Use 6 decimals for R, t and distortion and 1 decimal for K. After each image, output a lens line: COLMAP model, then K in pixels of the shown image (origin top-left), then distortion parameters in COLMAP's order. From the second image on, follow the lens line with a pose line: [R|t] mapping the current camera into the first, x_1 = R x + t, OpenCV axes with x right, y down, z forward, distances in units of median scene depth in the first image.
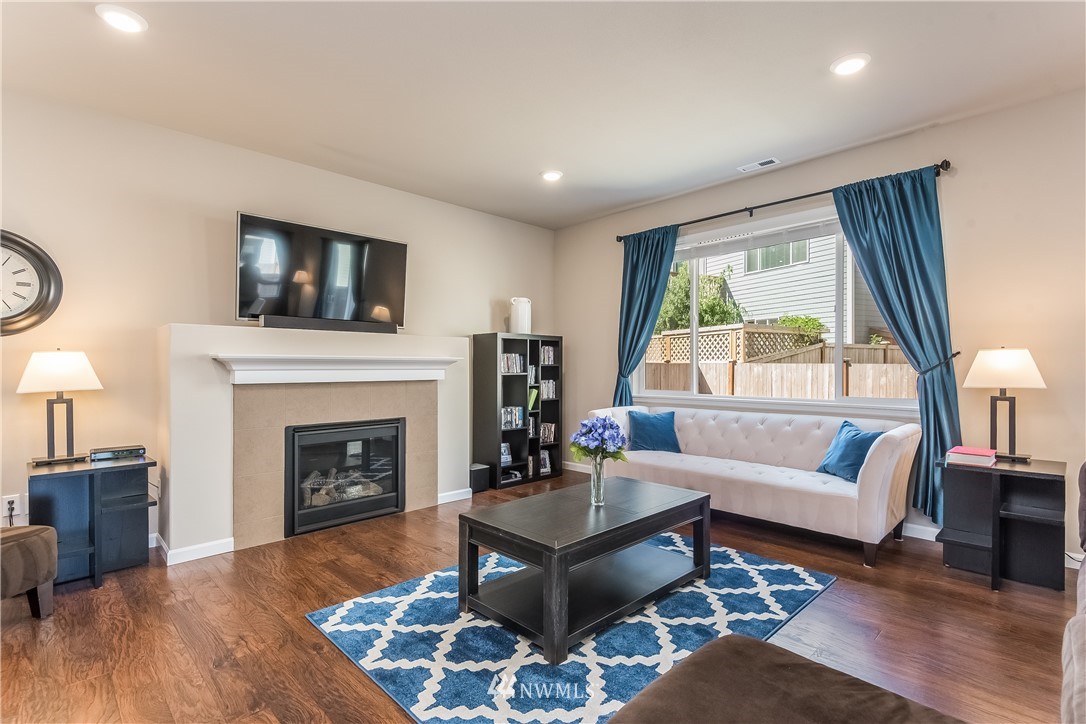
lens RADIAL K [[515.1, 0, 543.2], [0, 515.1, 365.0], [0, 0, 1]] dist [0.020800, -0.004145]
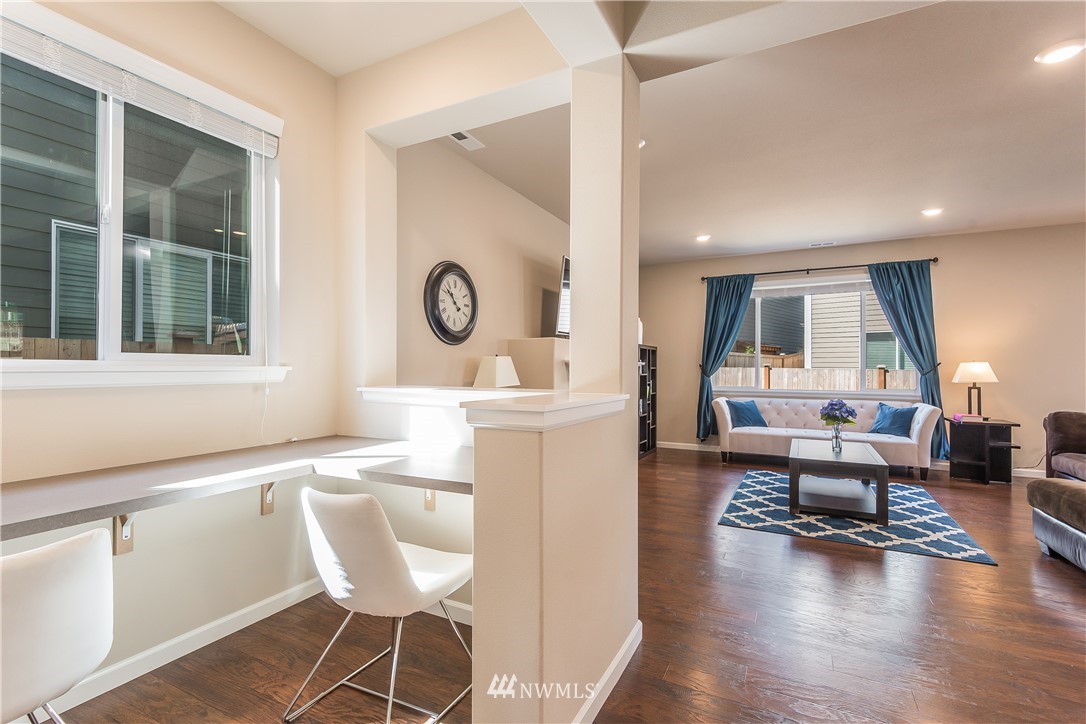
lens RADIAL K [[494.1, 0, 548.4], [0, 494.1, 360.4], [0, 0, 1]] dist [0.035077, -0.007561]
pose [[0.945373, 0.010775, 0.325811, -0.946457], [-0.006360, 0.999873, -0.014615, 0.000429], [-0.325927, 0.011745, 0.945322, -0.190569]]
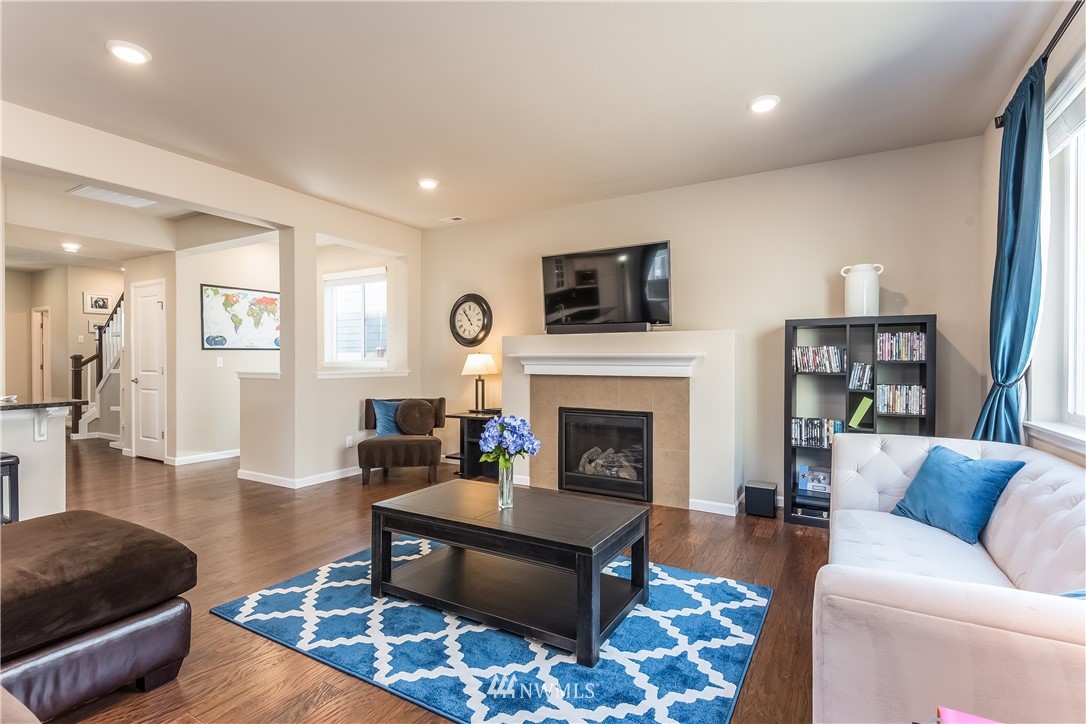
lens RADIAL K [[515.1, 0, 547.0], [0, 515.1, 364.0], [0, 0, 1]] dist [0.020800, -0.004145]
pose [[0.269586, 0.006276, -0.962956, 0.732395], [-0.001125, 0.999980, 0.006202, -0.000892], [0.962976, -0.000589, 0.269588, 0.572291]]
